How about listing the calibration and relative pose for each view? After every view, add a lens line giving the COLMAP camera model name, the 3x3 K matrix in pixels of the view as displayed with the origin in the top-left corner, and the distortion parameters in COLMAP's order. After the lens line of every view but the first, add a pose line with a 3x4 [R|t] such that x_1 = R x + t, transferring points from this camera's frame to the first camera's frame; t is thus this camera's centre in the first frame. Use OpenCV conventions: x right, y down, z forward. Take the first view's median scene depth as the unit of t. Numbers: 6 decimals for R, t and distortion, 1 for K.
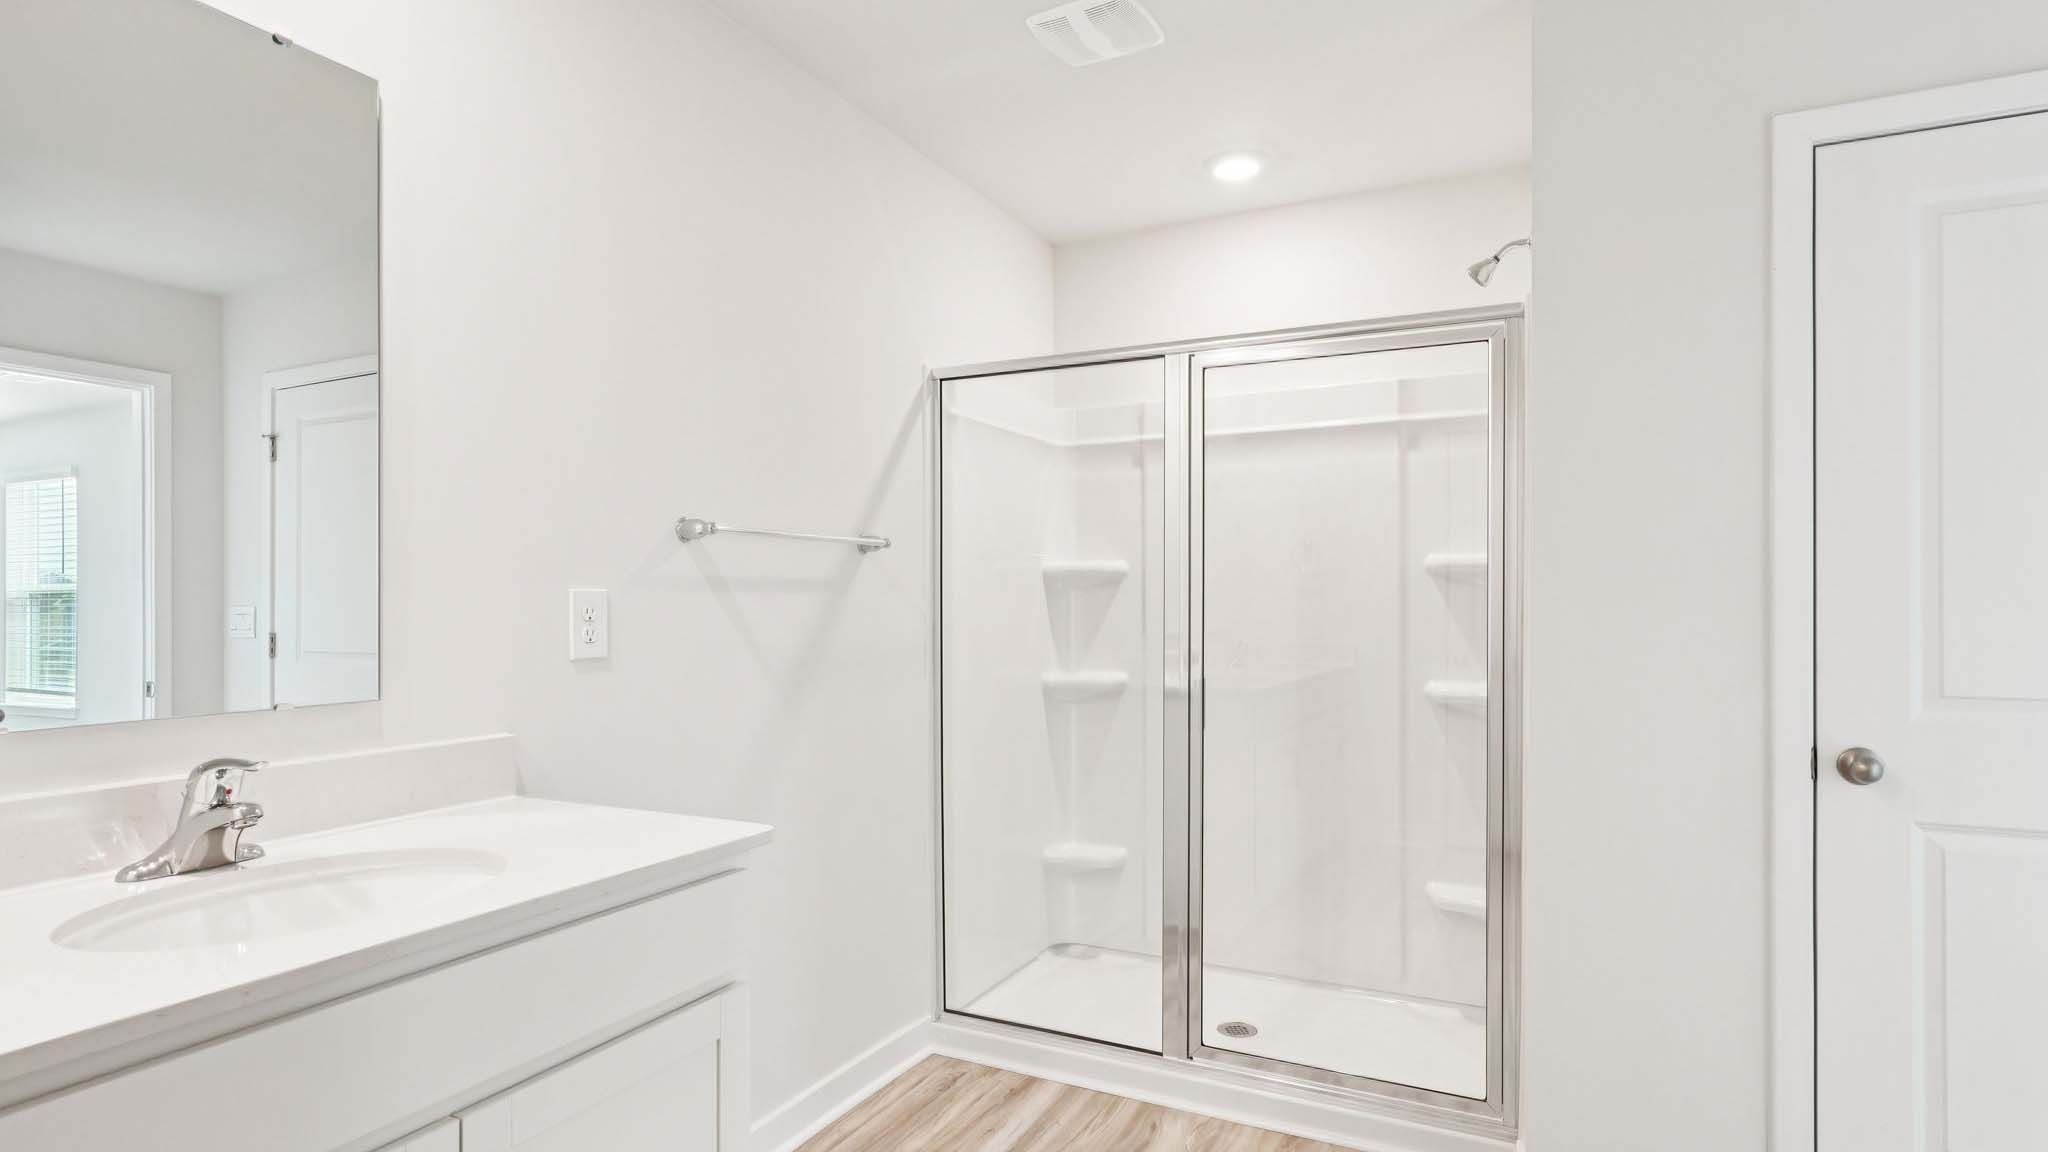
lens RADIAL K [[1066.4, 0, 1029.8], [0, 1066.4, 588.4], [0, 0, 1]] dist [-0.002239, 0.000274]
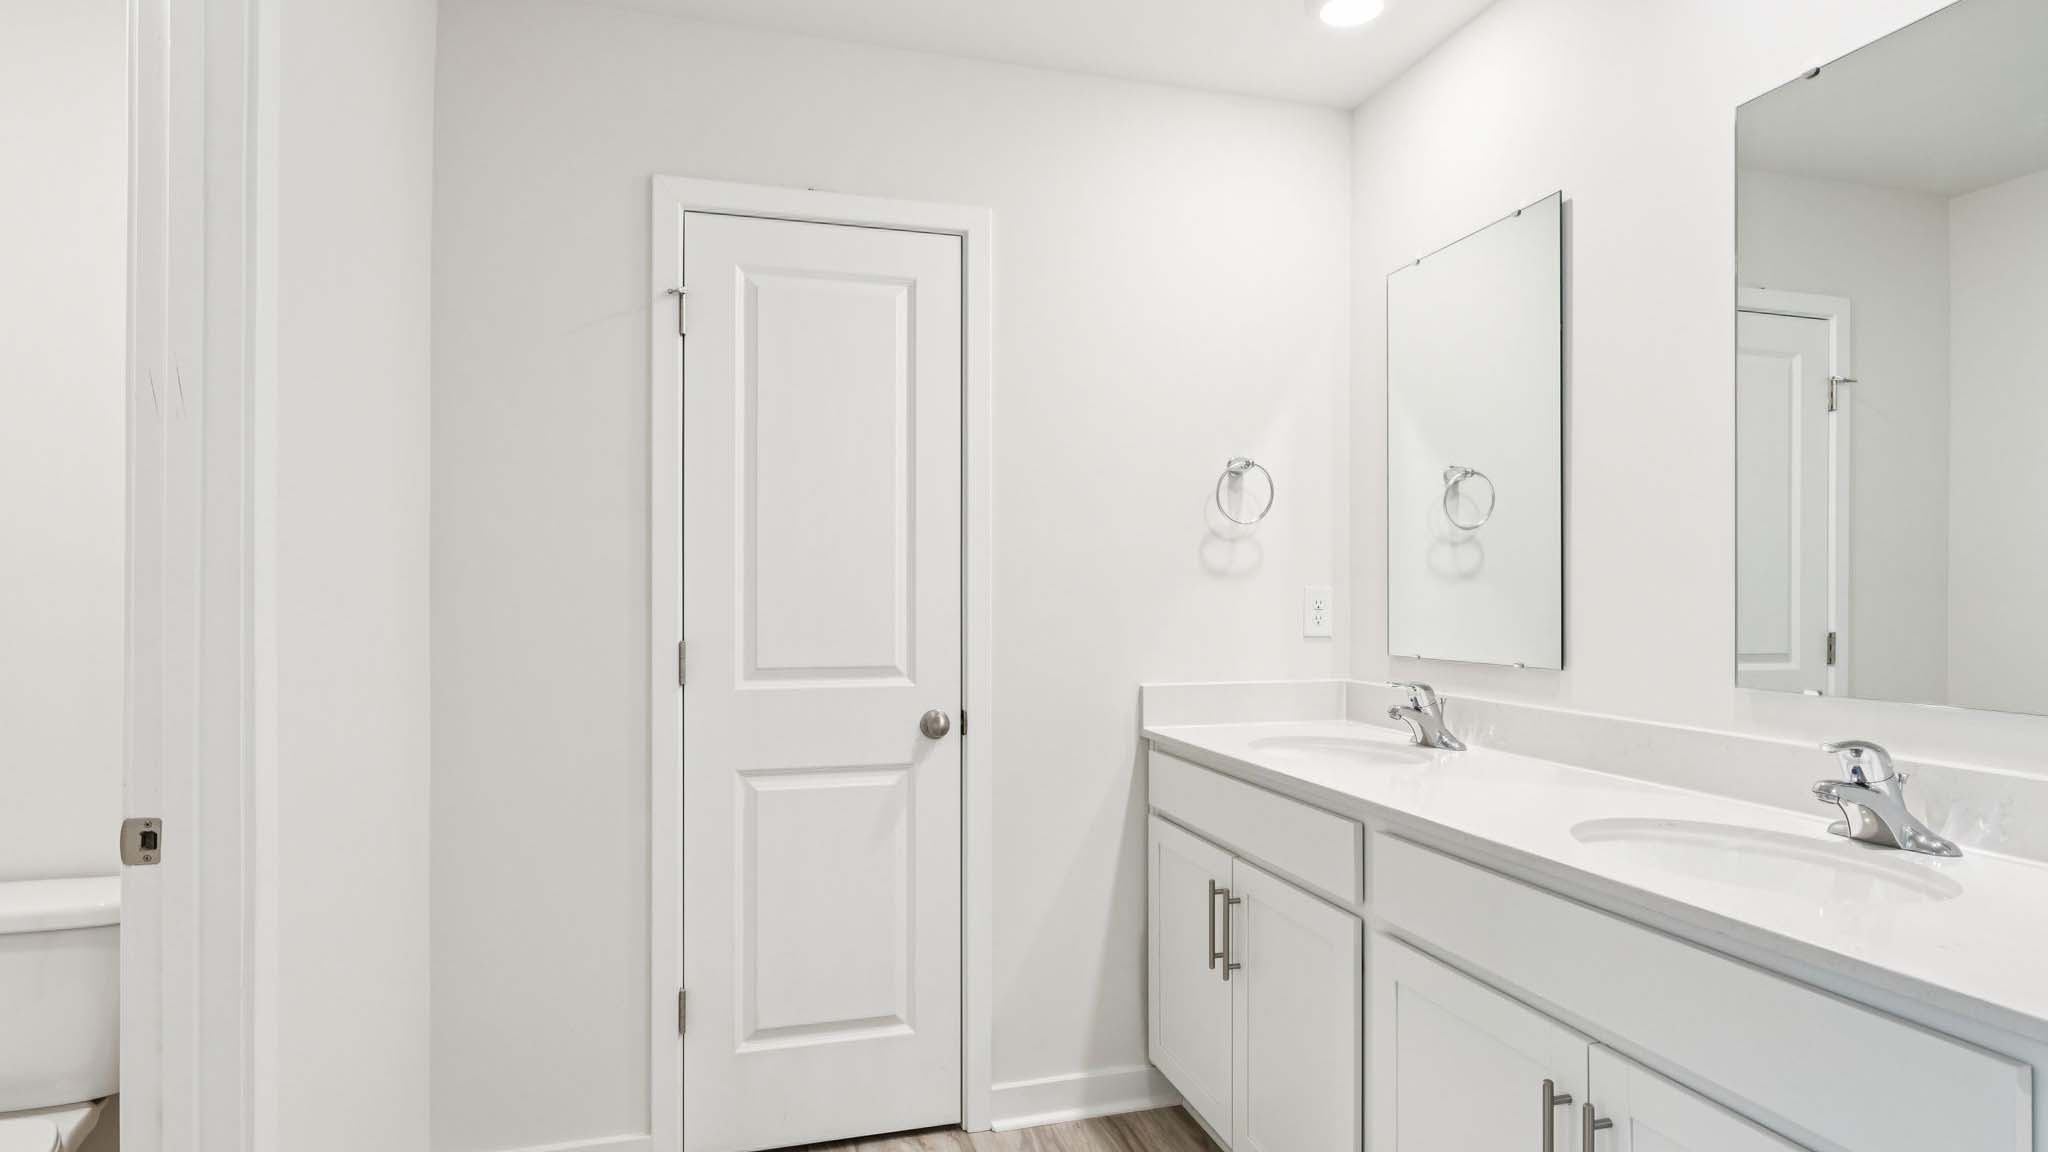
lens RADIAL K [[1066.4, 0, 1029.8], [0, 1066.4, 588.4], [0, 0, 1]] dist [-0.002239, 0.000274]
pose [[-0.742873, 0.000311, -0.669433, 0.383928], [0.009081, 0.999913, -0.009613, 0.005727], [0.669371, -0.013221, -0.742810, 0.815197]]
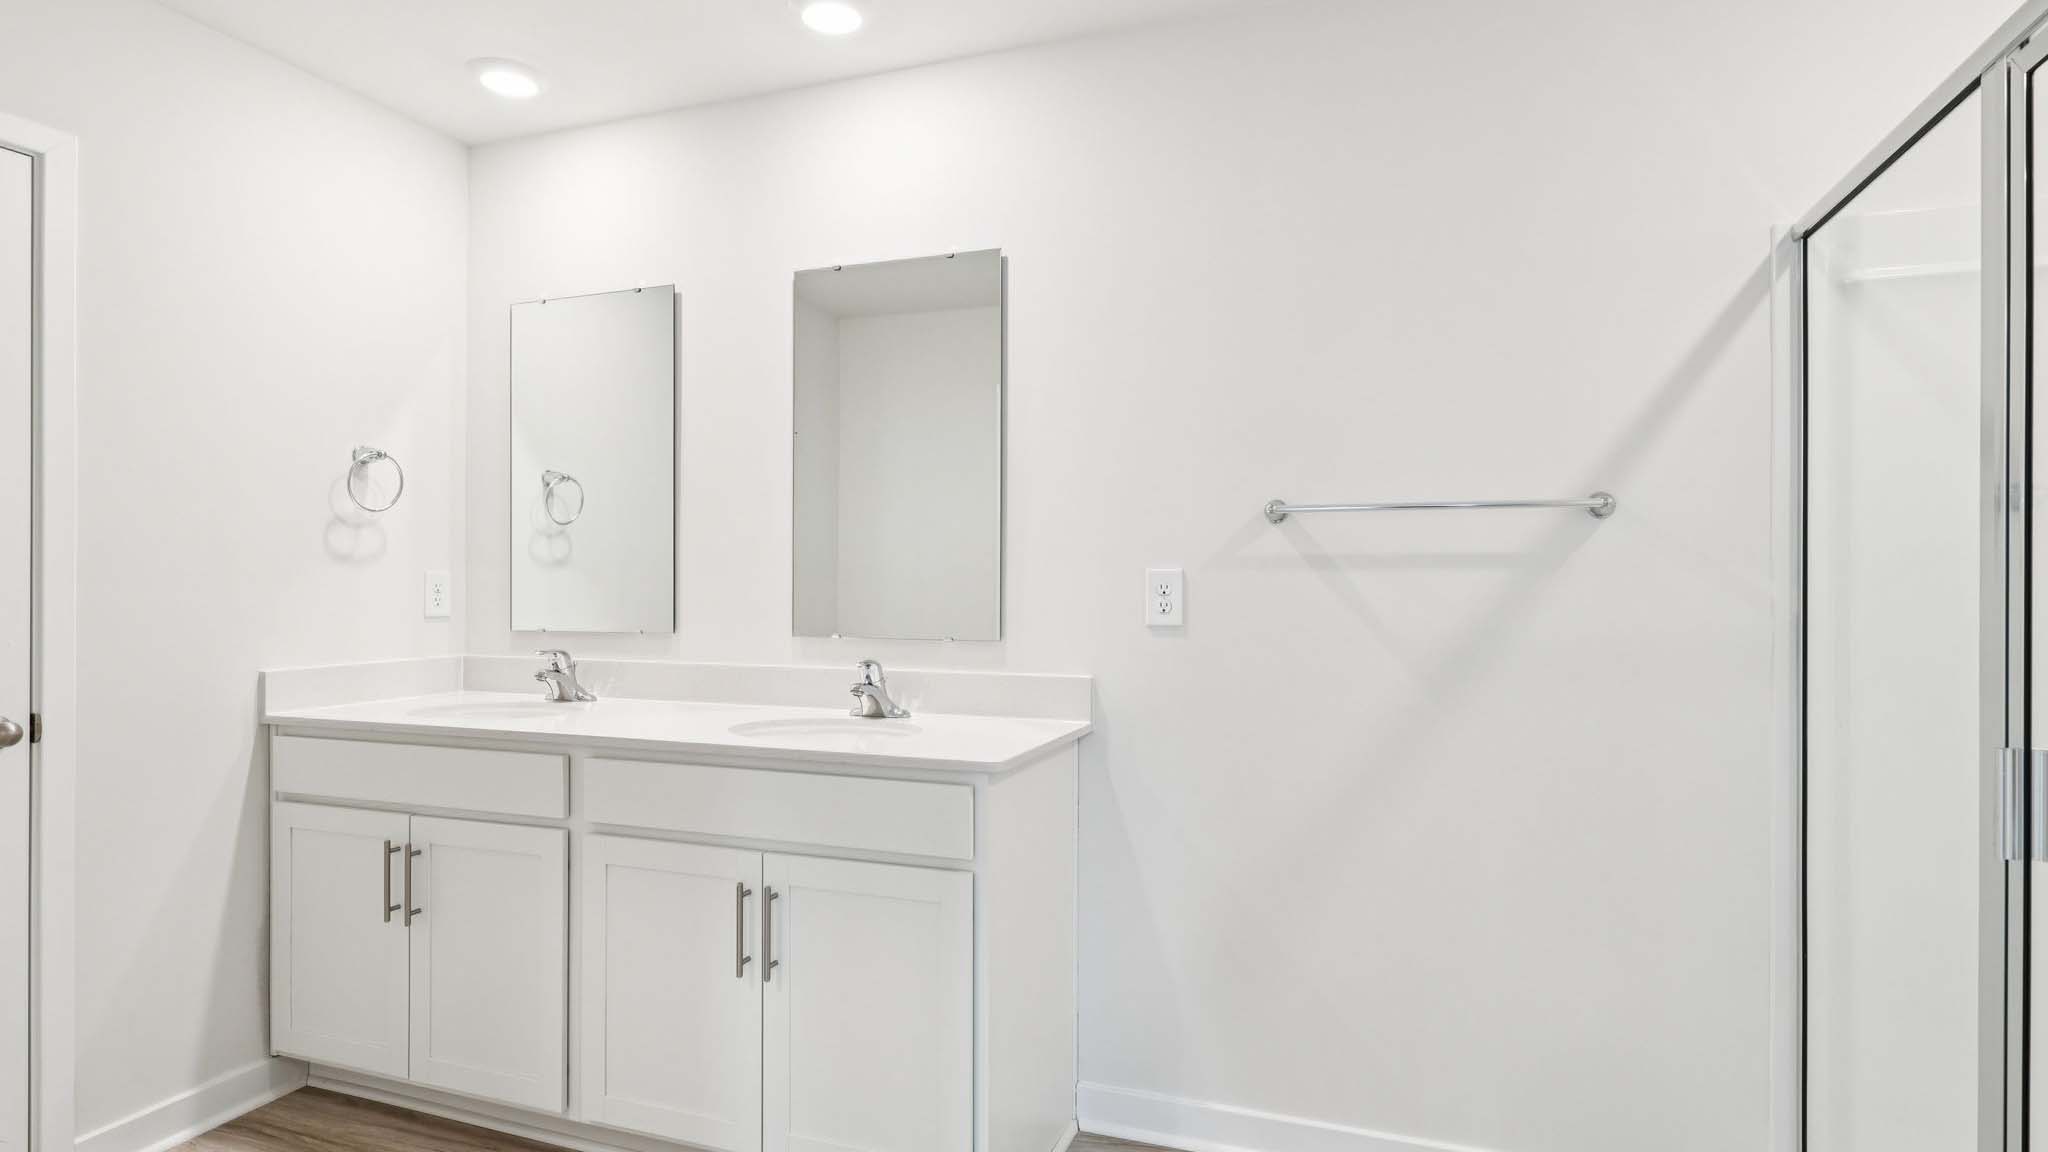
lens RADIAL K [[1066.4, 0, 1029.8], [0, 1066.4, 588.4], [0, 0, 1]] dist [-0.002239, 0.000274]
pose [[0.115510, 0.012024, -0.993234, 0.775450], [0.009224, 0.999871, 0.013177, 0.005660], [0.993264, -0.010684, 0.115384, 0.701169]]
